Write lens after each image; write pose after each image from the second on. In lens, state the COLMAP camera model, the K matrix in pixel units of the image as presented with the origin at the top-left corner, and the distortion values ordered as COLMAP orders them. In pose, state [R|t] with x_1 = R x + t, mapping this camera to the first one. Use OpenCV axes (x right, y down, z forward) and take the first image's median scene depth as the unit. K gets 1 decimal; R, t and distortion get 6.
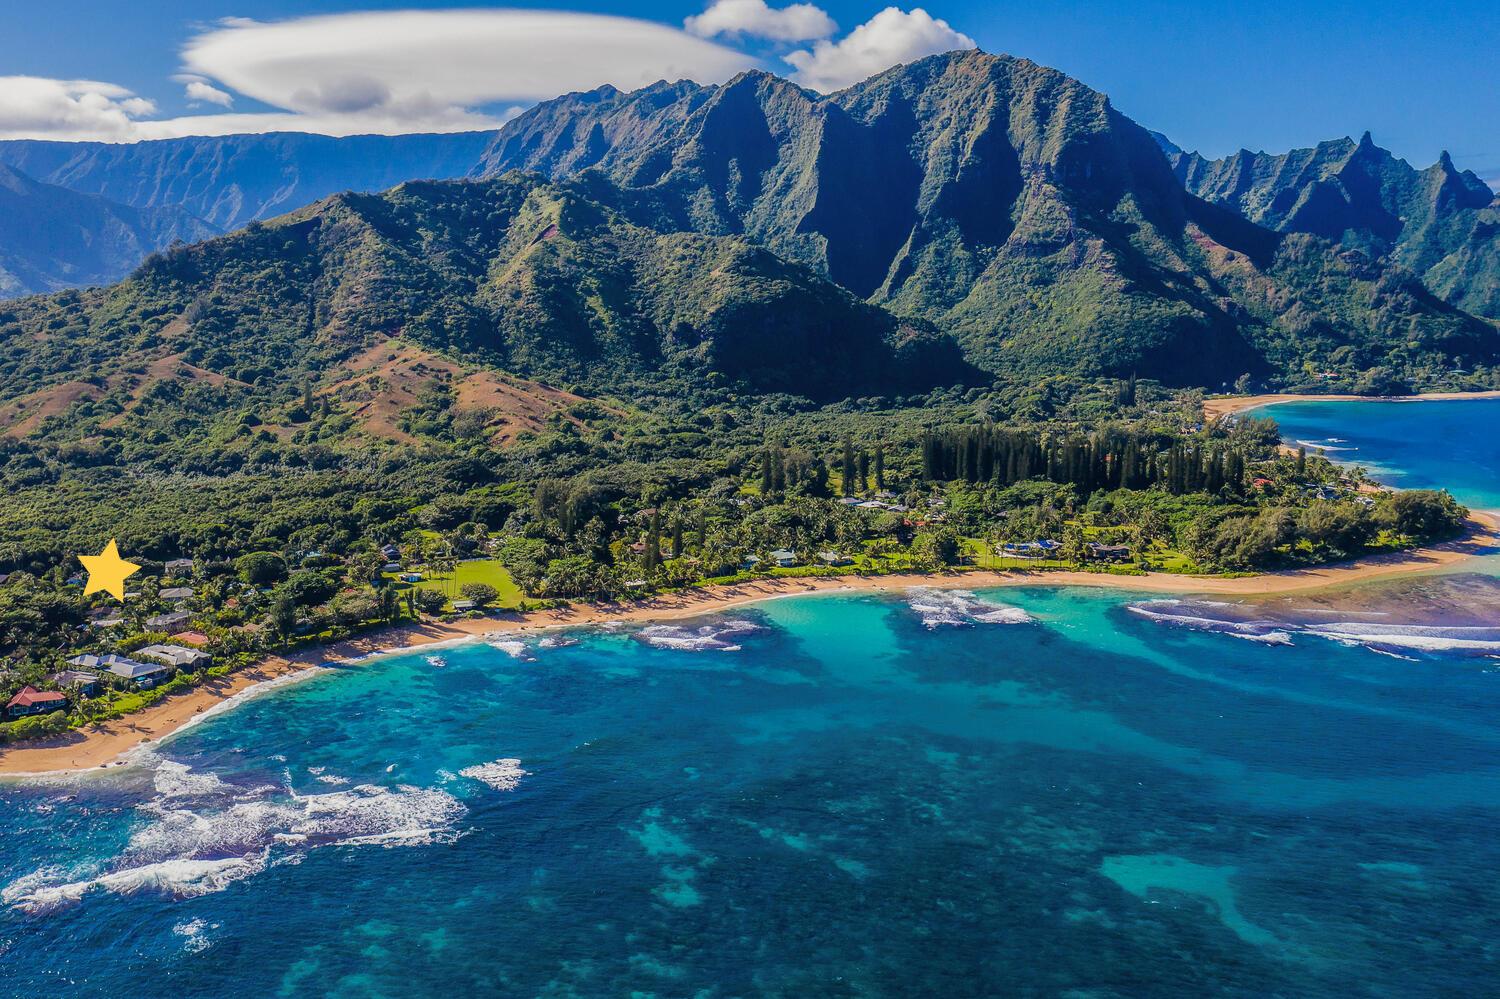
lens RADIAL K [[1343.5, 0, 748.0], [0, 1343.5, 443.5], [0, 0, 1]] dist [-0.005057, 0.011343]
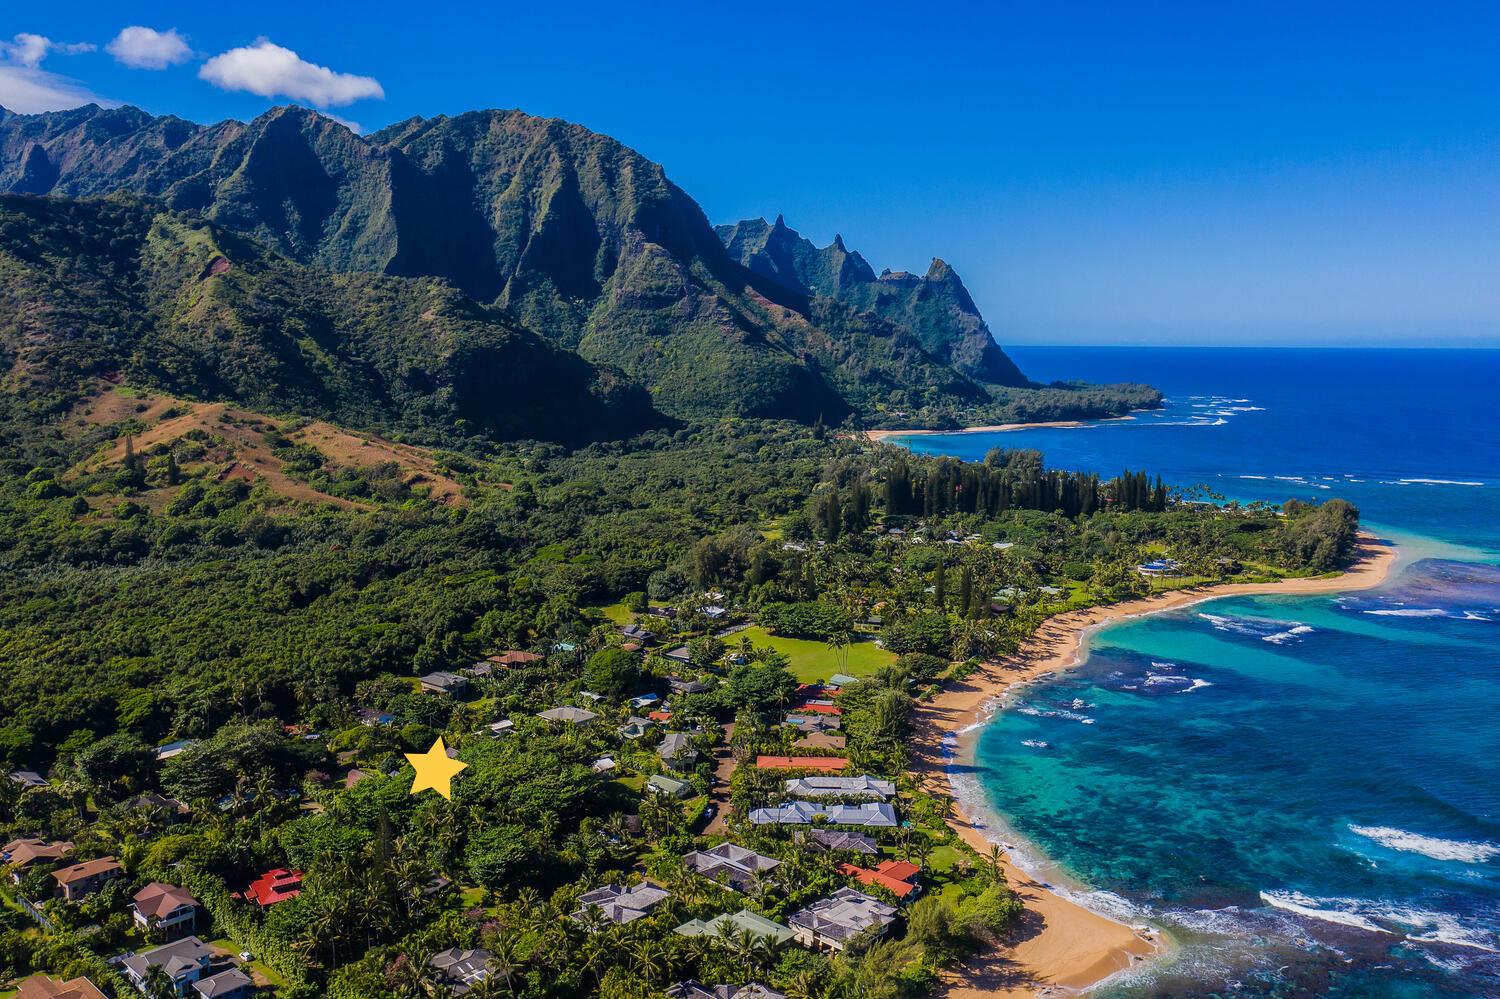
lens RADIAL K [[1211.3, 0, 750.0], [0, 1211.3, 499.5], [0, 0, 1]] dist [-0.006567, 0.006954]
pose [[0.852827, -0.051682, 0.519630, -0.230718], [0.043989, 0.998664, 0.027131, -0.008203], [-0.520337, -0.000280, 0.853961, 0.119708]]
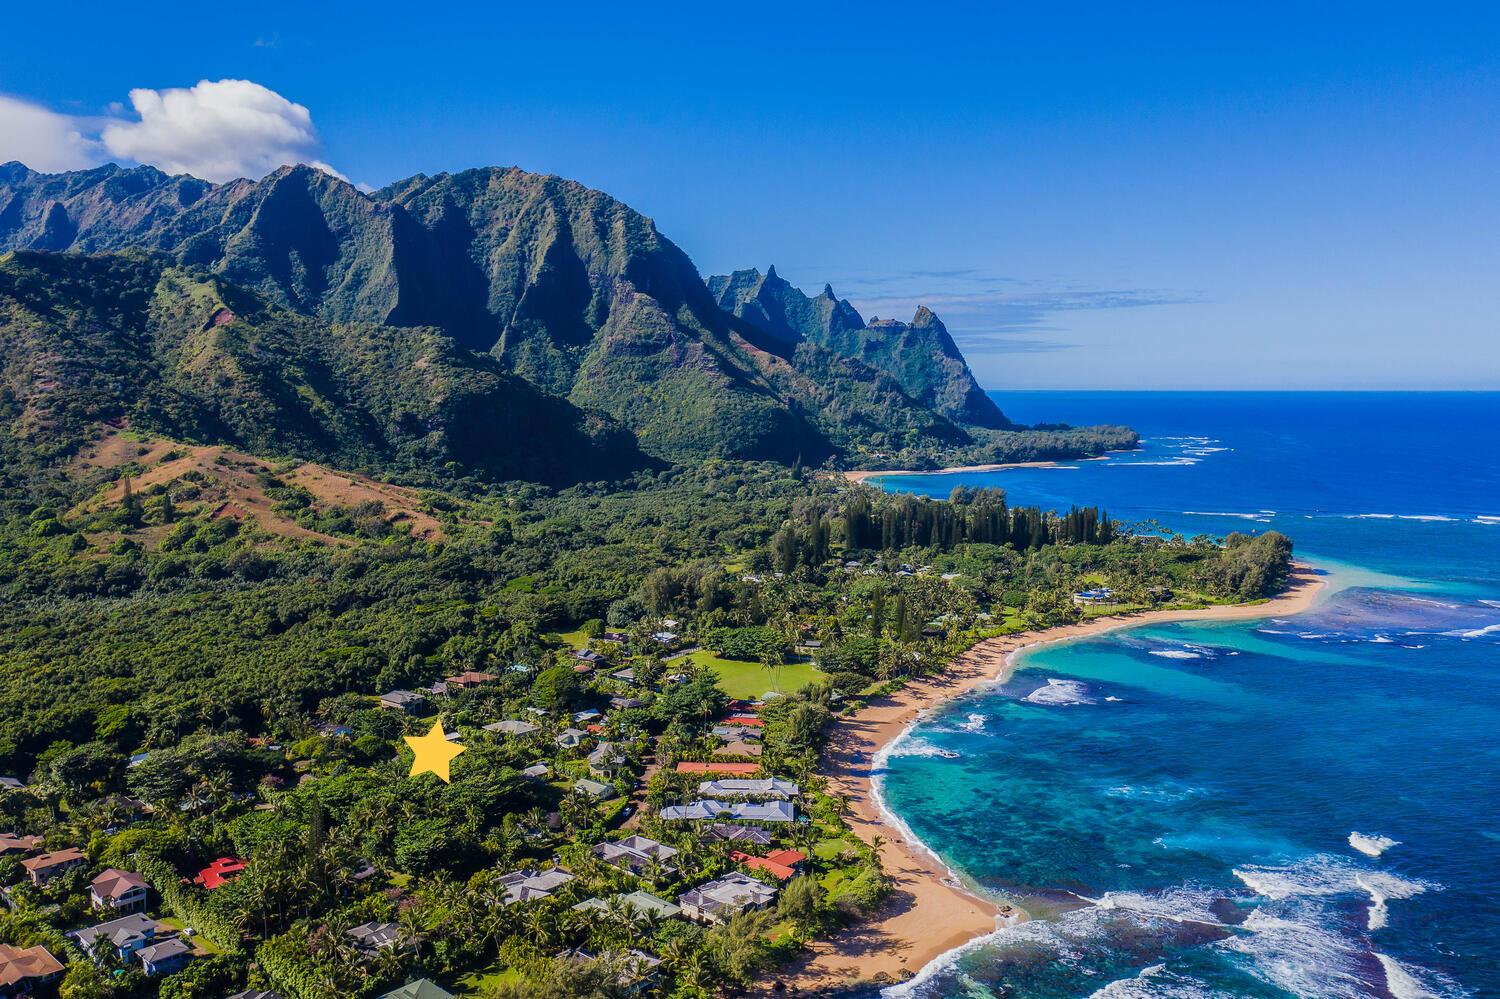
lens RADIAL K [[1186.1, 0, 750.0], [0, 1186.1, 499.5], [0, 0, 1]] dist [-0.004661, 0.003140]
pose [[0.854643, -0.037328, 0.517873, -0.225522], [0.048837, 0.998770, -0.008606, -0.005022], [-0.516914, 0.032646, 0.855414, 0.098383]]
